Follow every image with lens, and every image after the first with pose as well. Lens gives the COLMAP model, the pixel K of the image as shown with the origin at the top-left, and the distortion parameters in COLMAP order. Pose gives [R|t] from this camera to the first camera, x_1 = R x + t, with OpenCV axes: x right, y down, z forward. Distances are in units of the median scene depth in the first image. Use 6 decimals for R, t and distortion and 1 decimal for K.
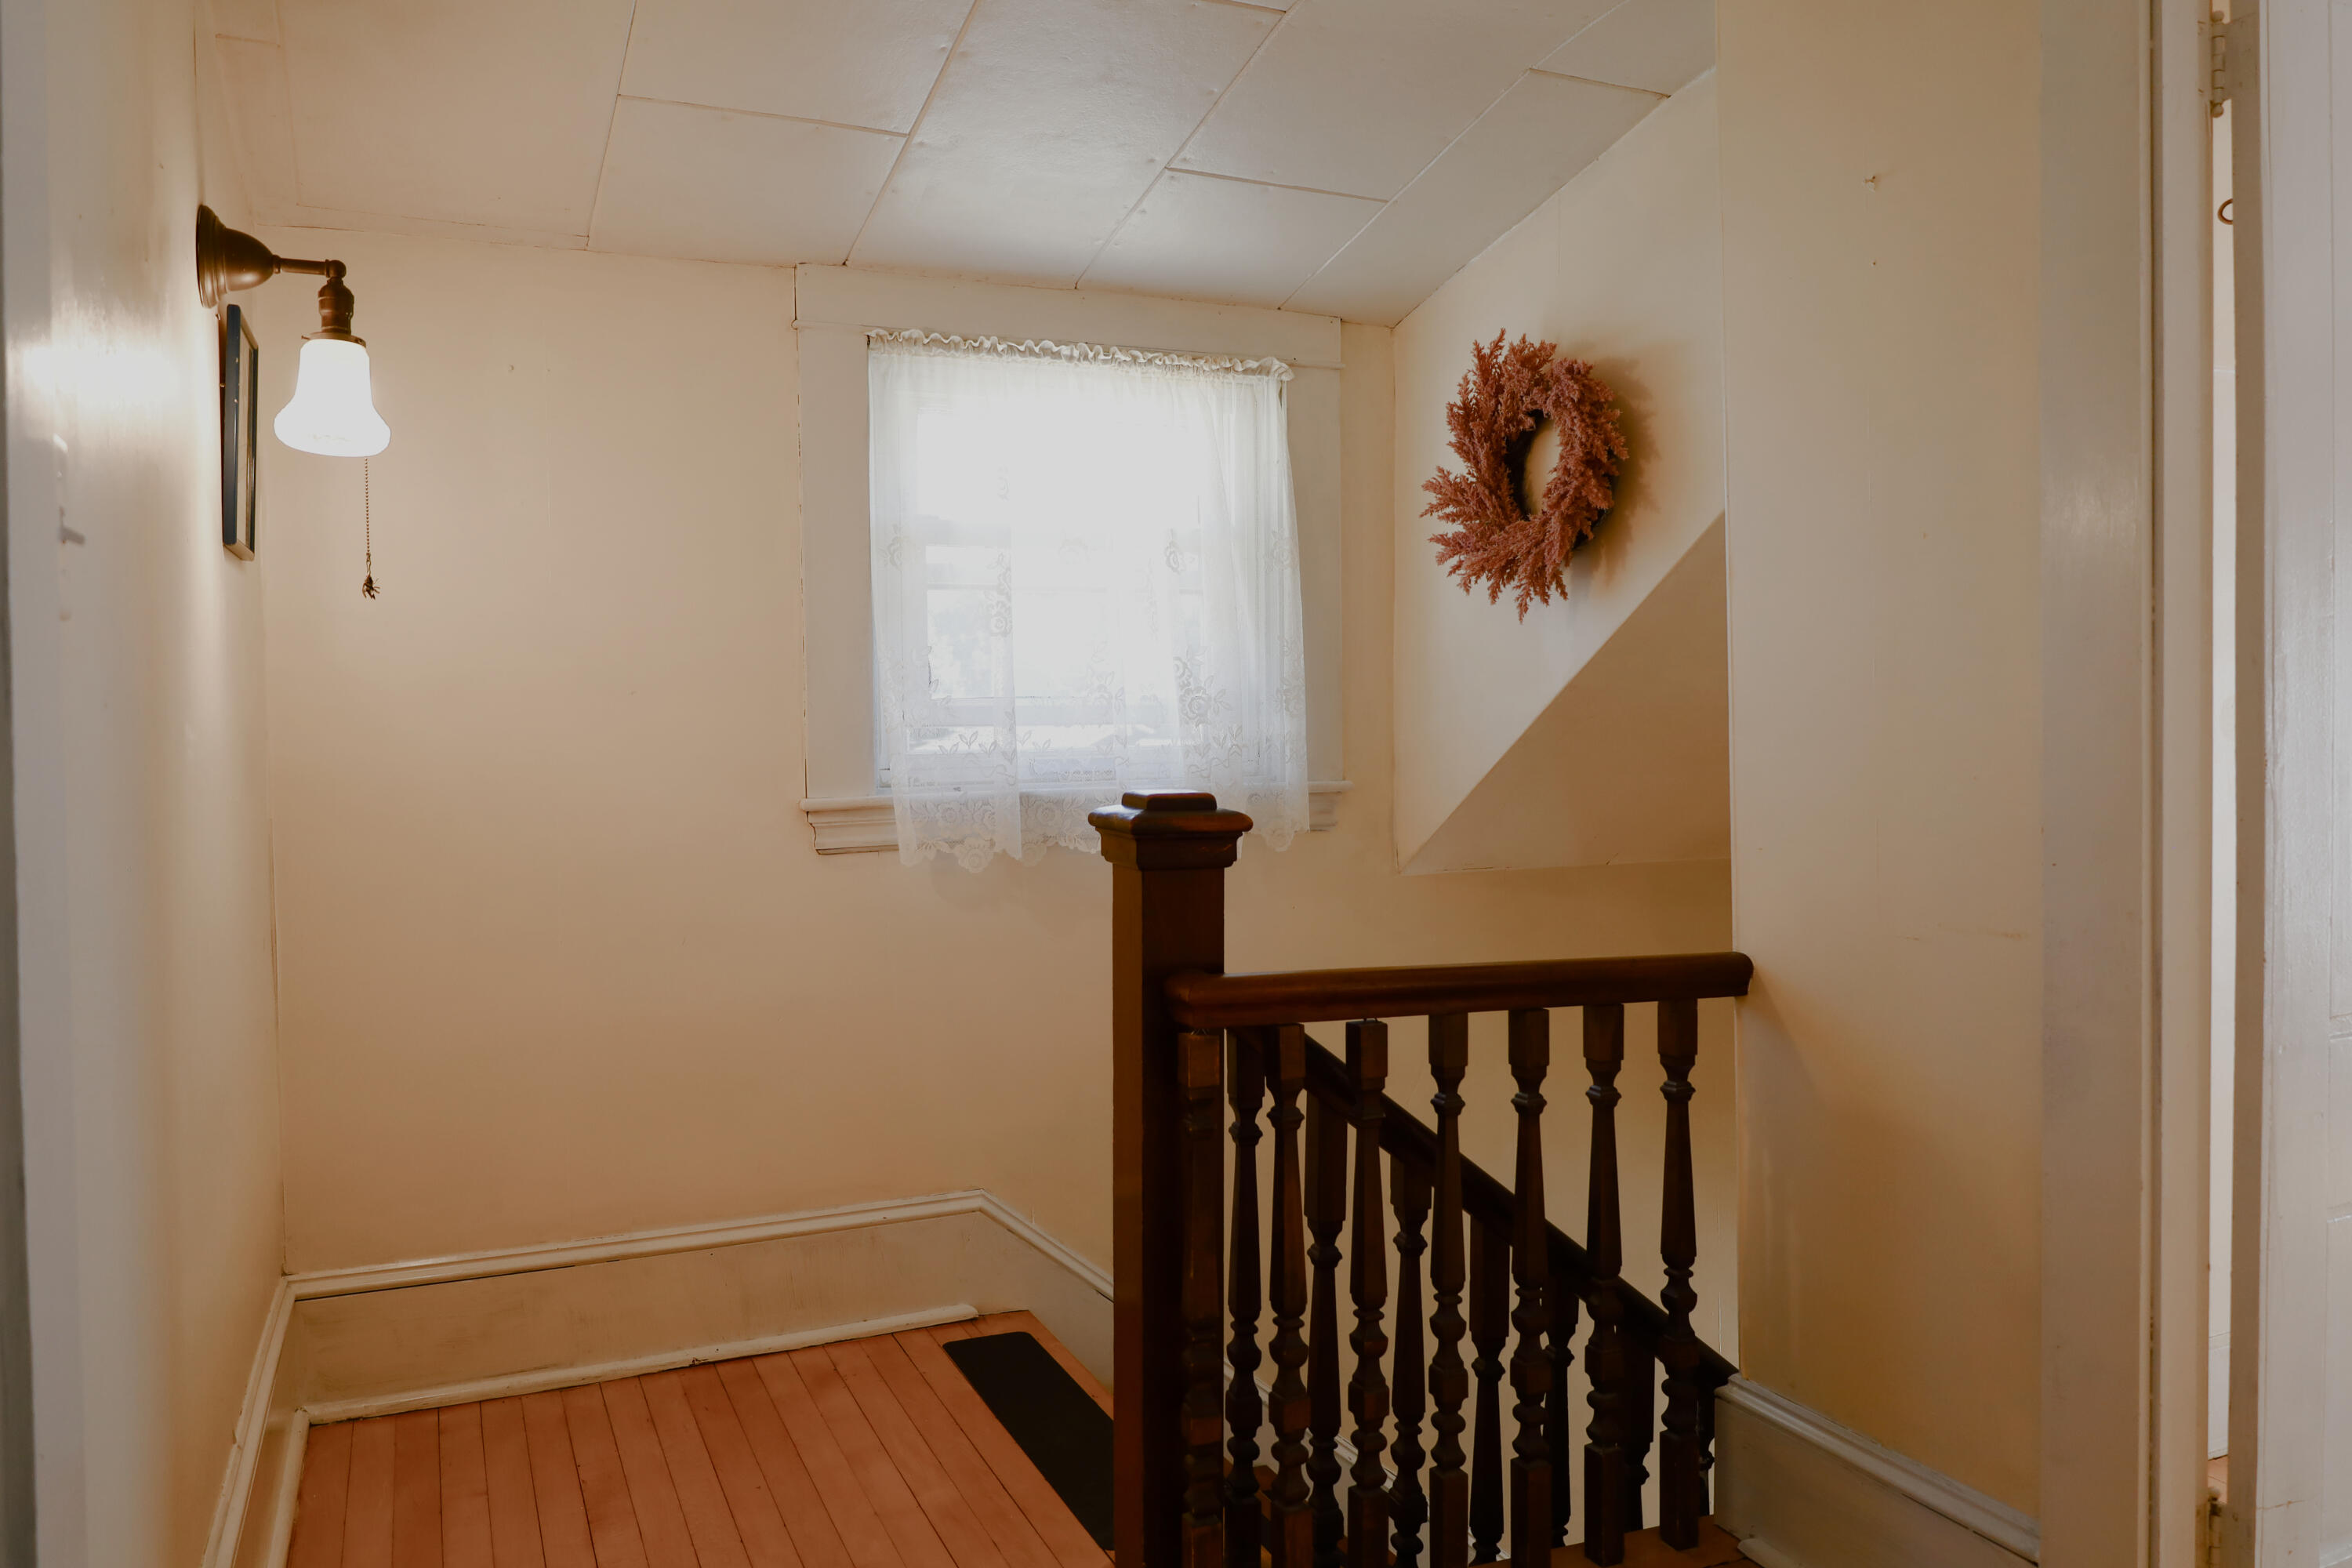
lens RADIAL K [[1699.2, 0, 1173.3], [0, 1699.2, 782.3], [0, 0, 1]] dist [-0.024236, 0.004057]
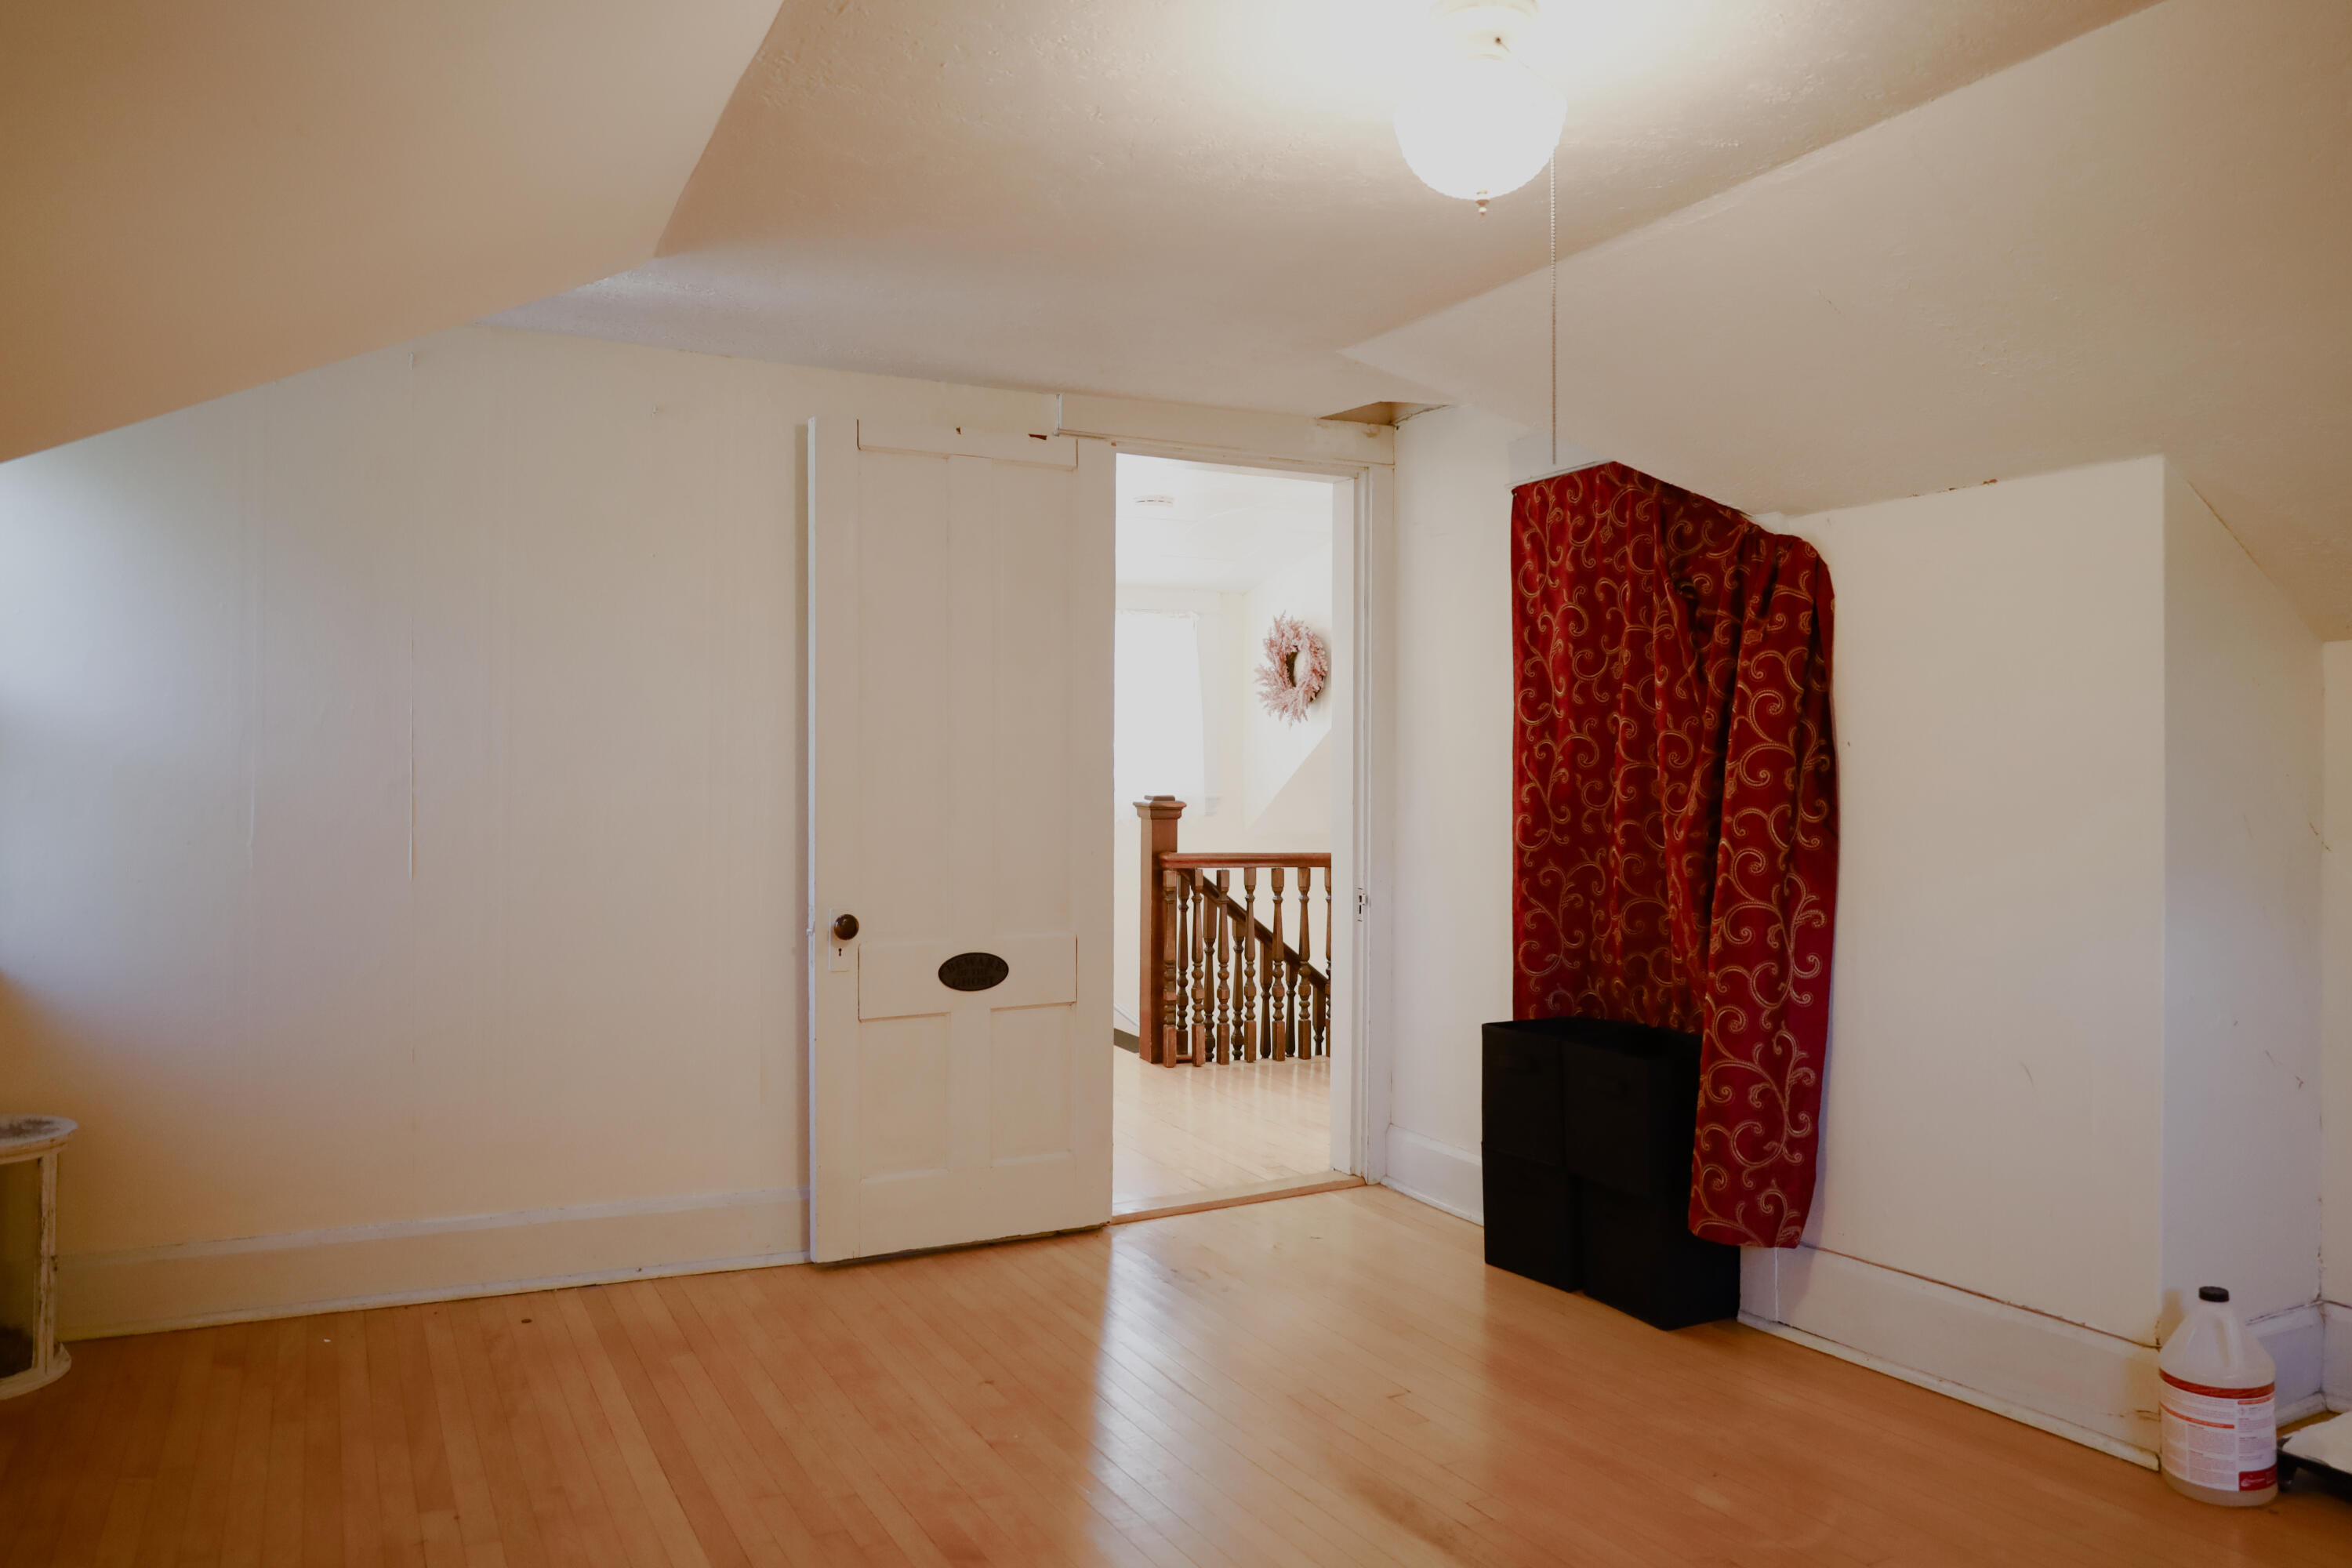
lens RADIAL K [[1699.2, 0, 1177.9], [0, 1699.2, 784.6], [0, 0, 1]] dist [-0.024236, 0.004057]
pose [[0.998203, 0.005982, 0.059630, -0.147005], [-0.005466, 0.999946, -0.008807, 0.012977], [-0.059680, 0.008465, 0.998182, -1.997664]]
